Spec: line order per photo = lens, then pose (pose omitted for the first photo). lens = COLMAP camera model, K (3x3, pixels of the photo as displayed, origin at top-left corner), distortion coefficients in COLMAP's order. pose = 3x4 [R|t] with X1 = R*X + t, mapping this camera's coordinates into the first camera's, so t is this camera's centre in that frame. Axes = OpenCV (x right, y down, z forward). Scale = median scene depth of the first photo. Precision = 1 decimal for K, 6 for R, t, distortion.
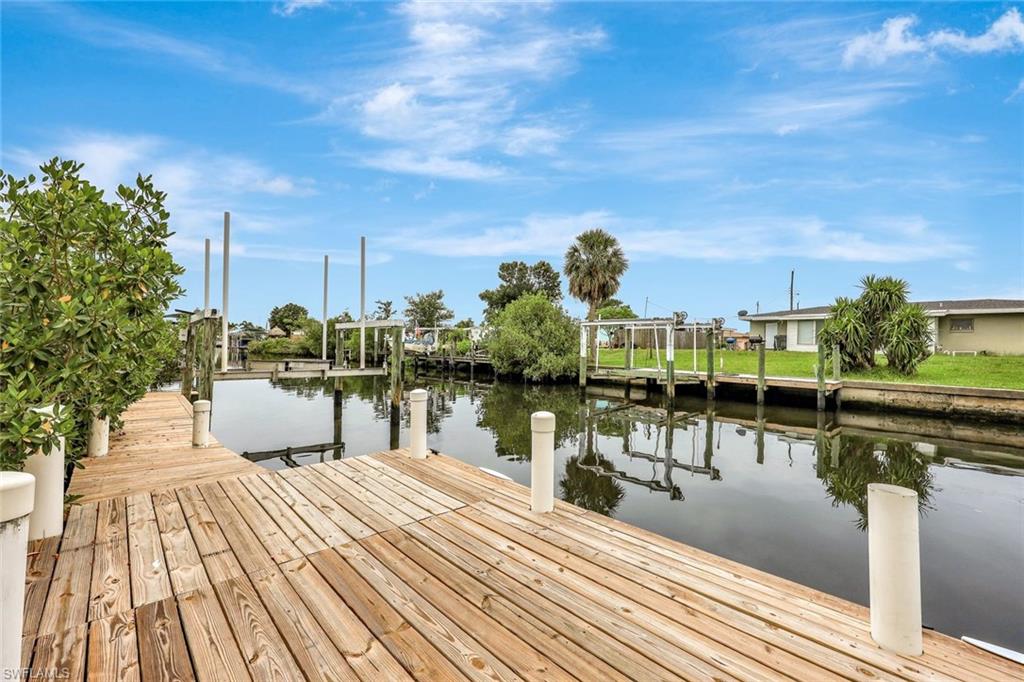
lens RADIAL K [[411.9, 0, 508.3], [0, 411.9, 338.7], [0, 0, 1]] dist [0.000040, 0.000242]
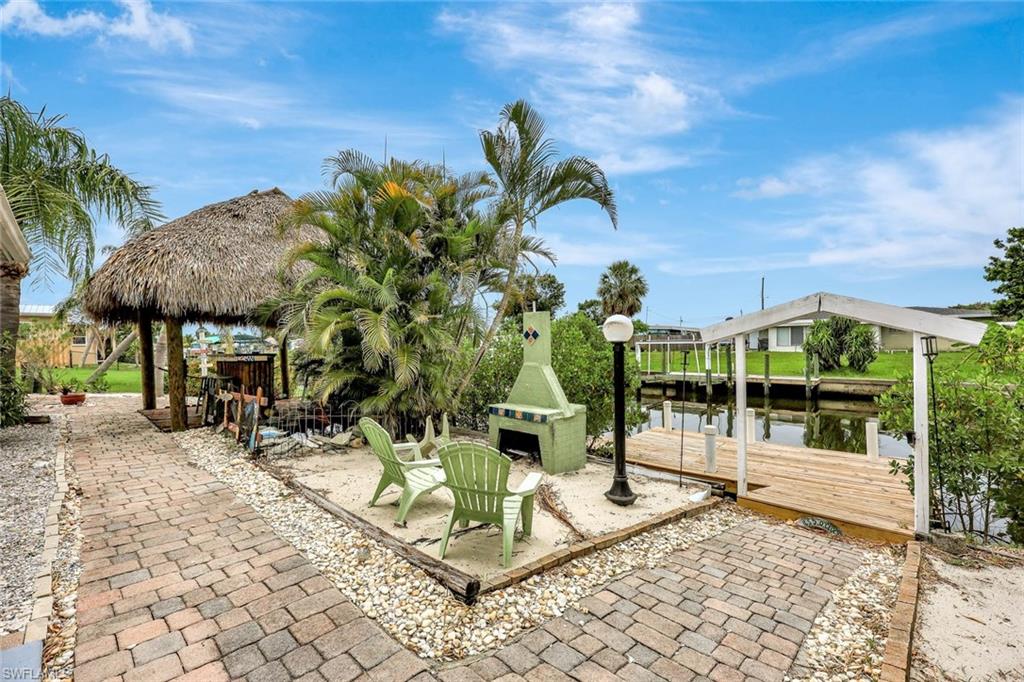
lens RADIAL K [[411.9, 0, 507.6], [0, 411.9, 341.1], [0, 0, 1]] dist [0.000040, 0.000242]
pose [[0.996790, -0.033245, 0.072827, -0.380129], [0.032335, 0.999384, 0.013643, -0.081241], [-0.073236, -0.011244, 0.997251, -0.357505]]
